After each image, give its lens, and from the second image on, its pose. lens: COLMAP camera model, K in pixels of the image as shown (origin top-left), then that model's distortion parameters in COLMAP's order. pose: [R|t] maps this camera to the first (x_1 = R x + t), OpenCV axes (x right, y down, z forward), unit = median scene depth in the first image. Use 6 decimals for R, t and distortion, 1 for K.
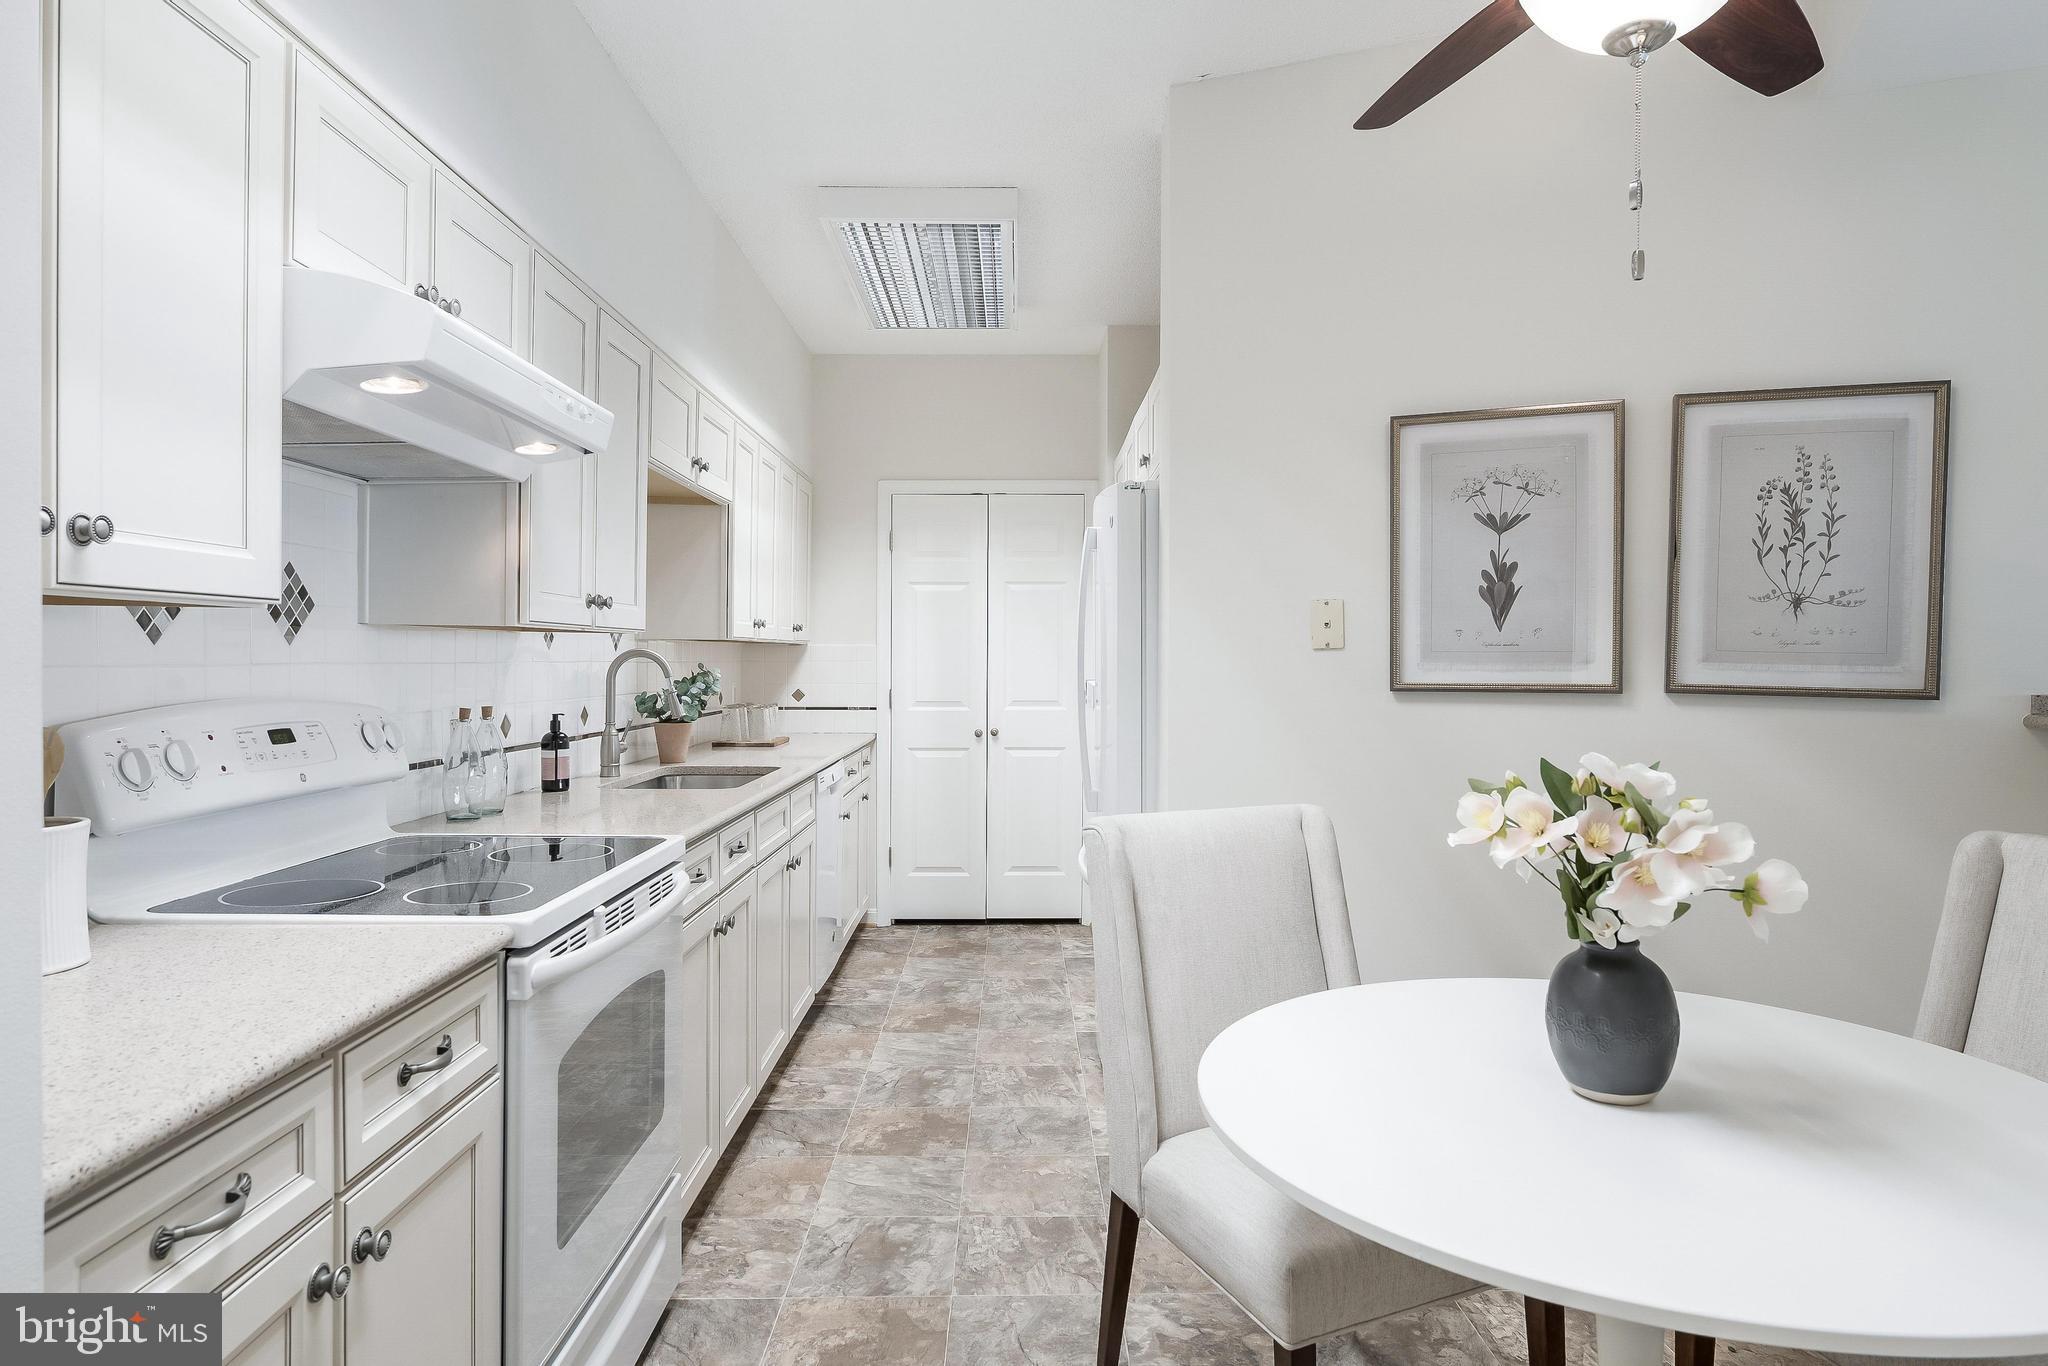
lens RADIAL K [[1182.9, 0, 1018.8], [0, 1182.9, 667.6], [0, 0, 1]] dist [-0.005631, 0.002313]
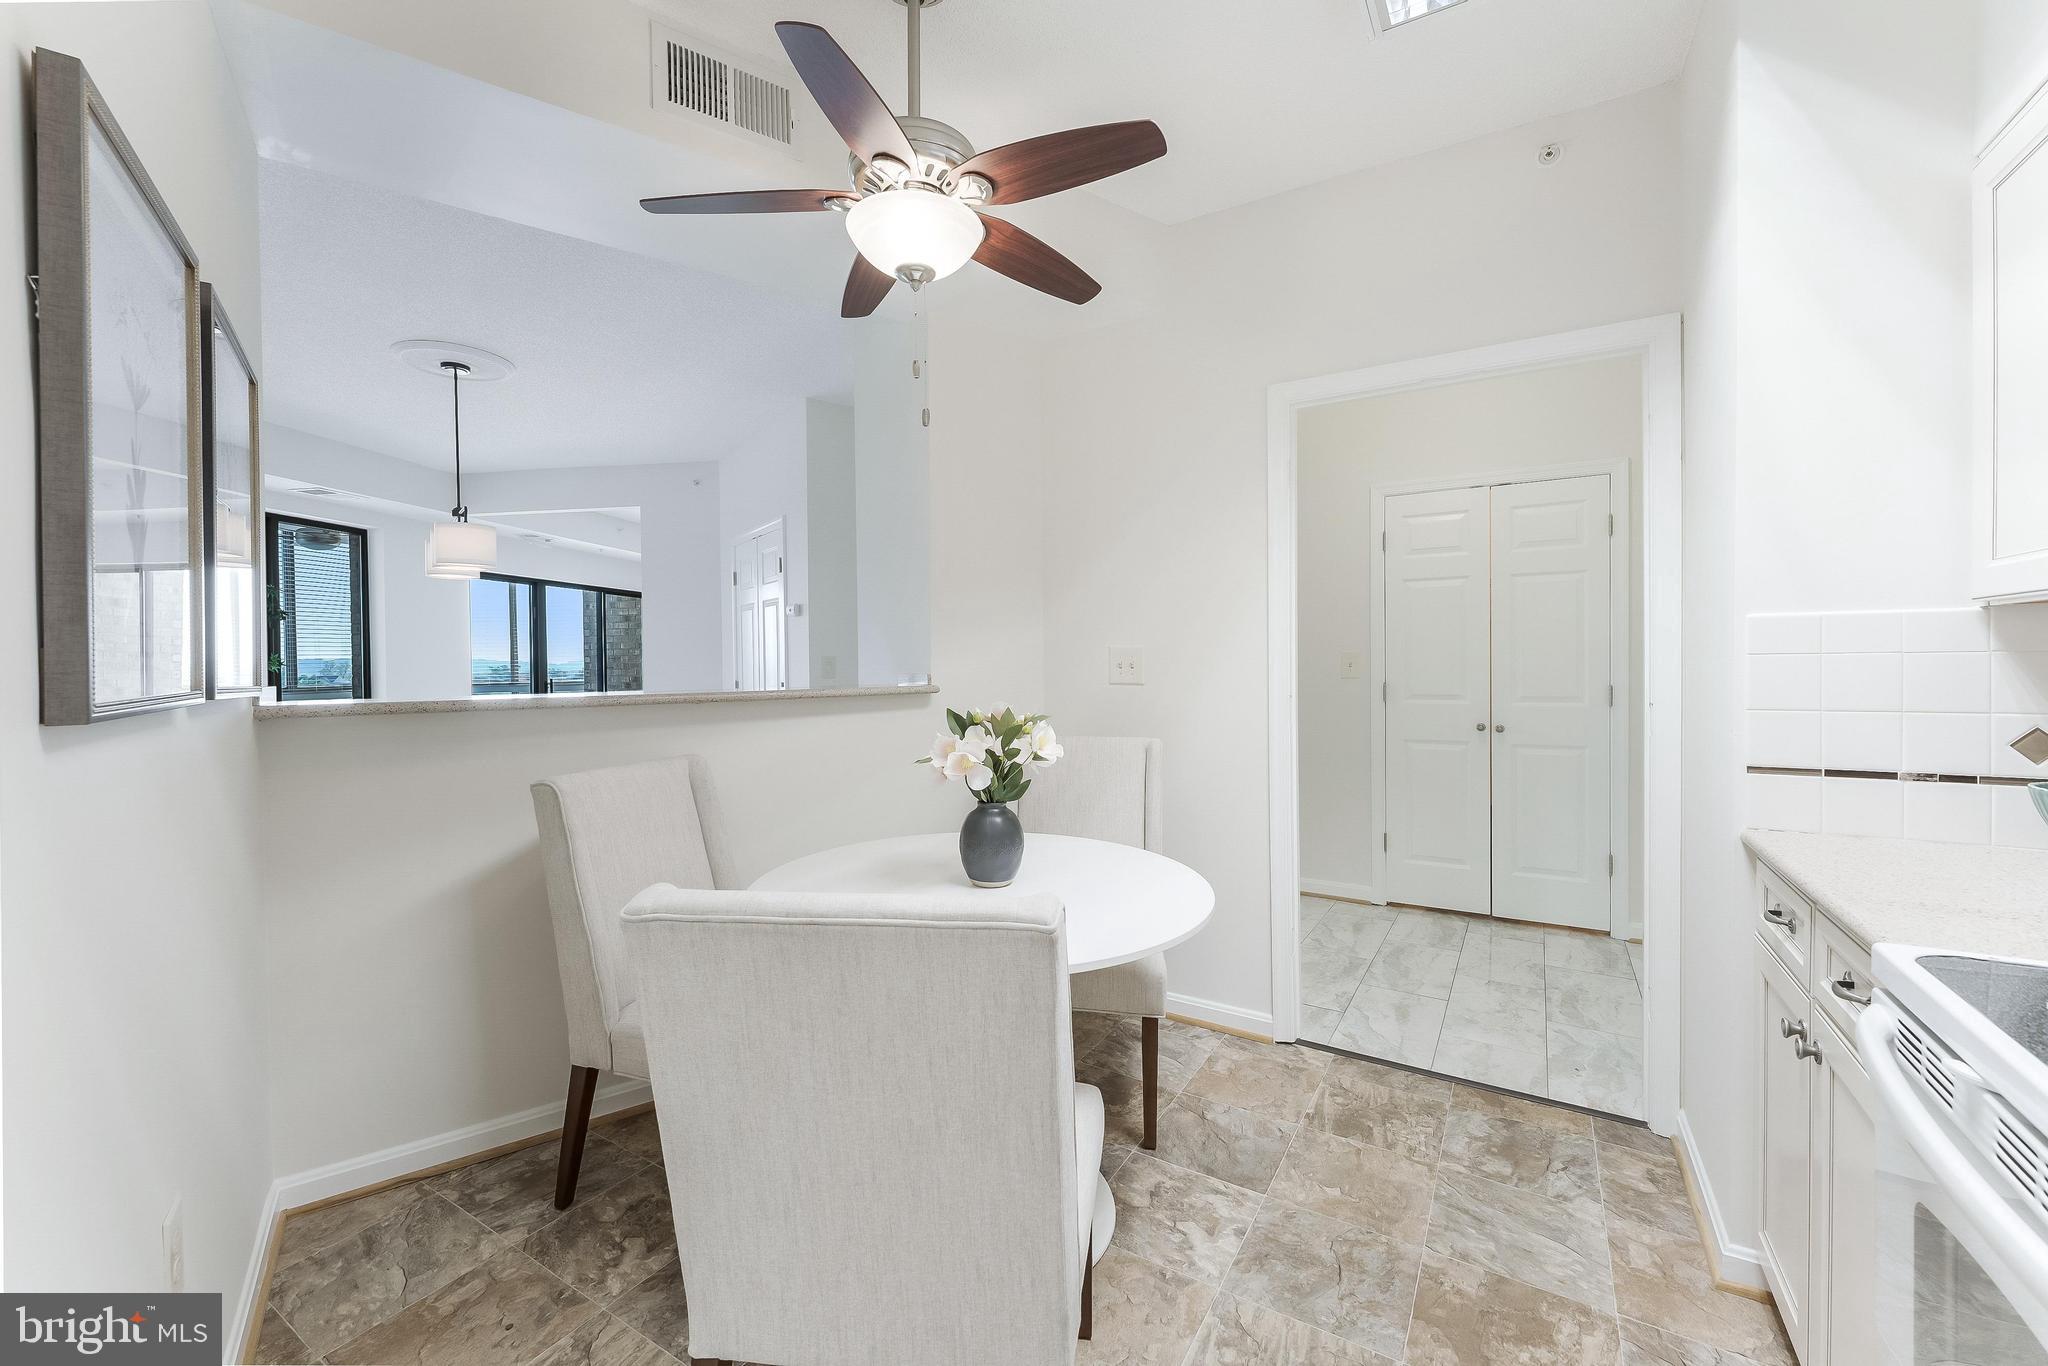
lens RADIAL K [[839.3, 0, 1004.8], [0, 839.3, 629.9], [0, 0, 1]] dist [-0.001267, -0.001291]
pose [[-0.845727, 0.023869, 0.533081, -0.142512], [0.011482, 0.999582, -0.026541, -0.010033], [-0.533492, -0.016326, -0.845648, 1.970578]]
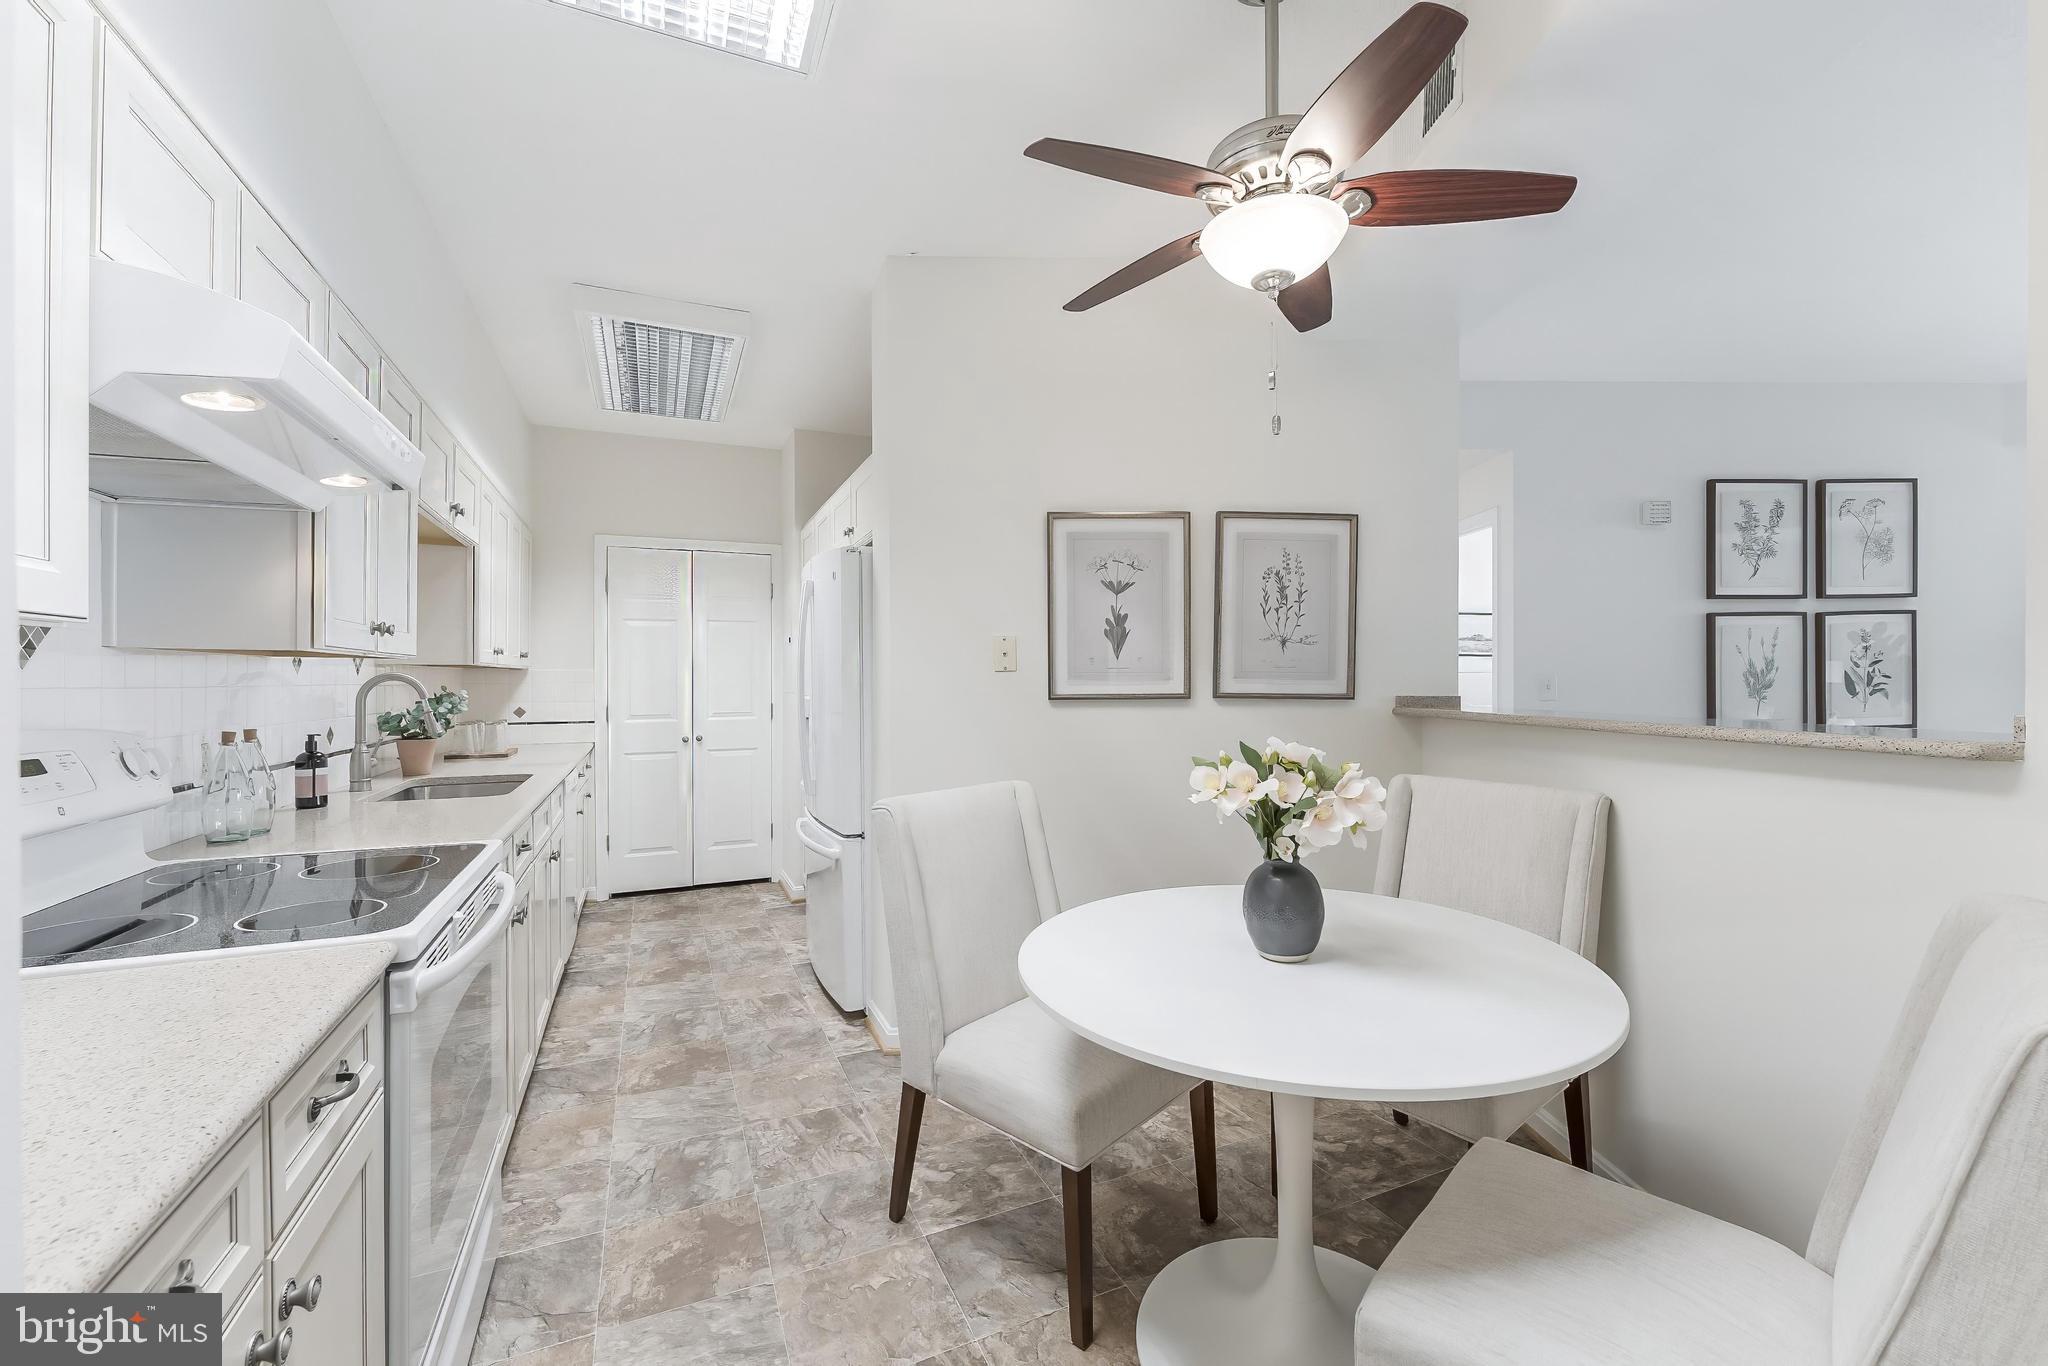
lens RADIAL K [[839.3, 0, 1029.4], [0, 839.3, 682.0], [0, 0, 1]] dist [-0.001267, -0.001291]
pose [[0.914004, -0.007413, 0.405638, -0.135909], [0.009332, 0.999953, -0.002754, 0.000151], [-0.405598, 0.006303, 0.914030, 0.067883]]
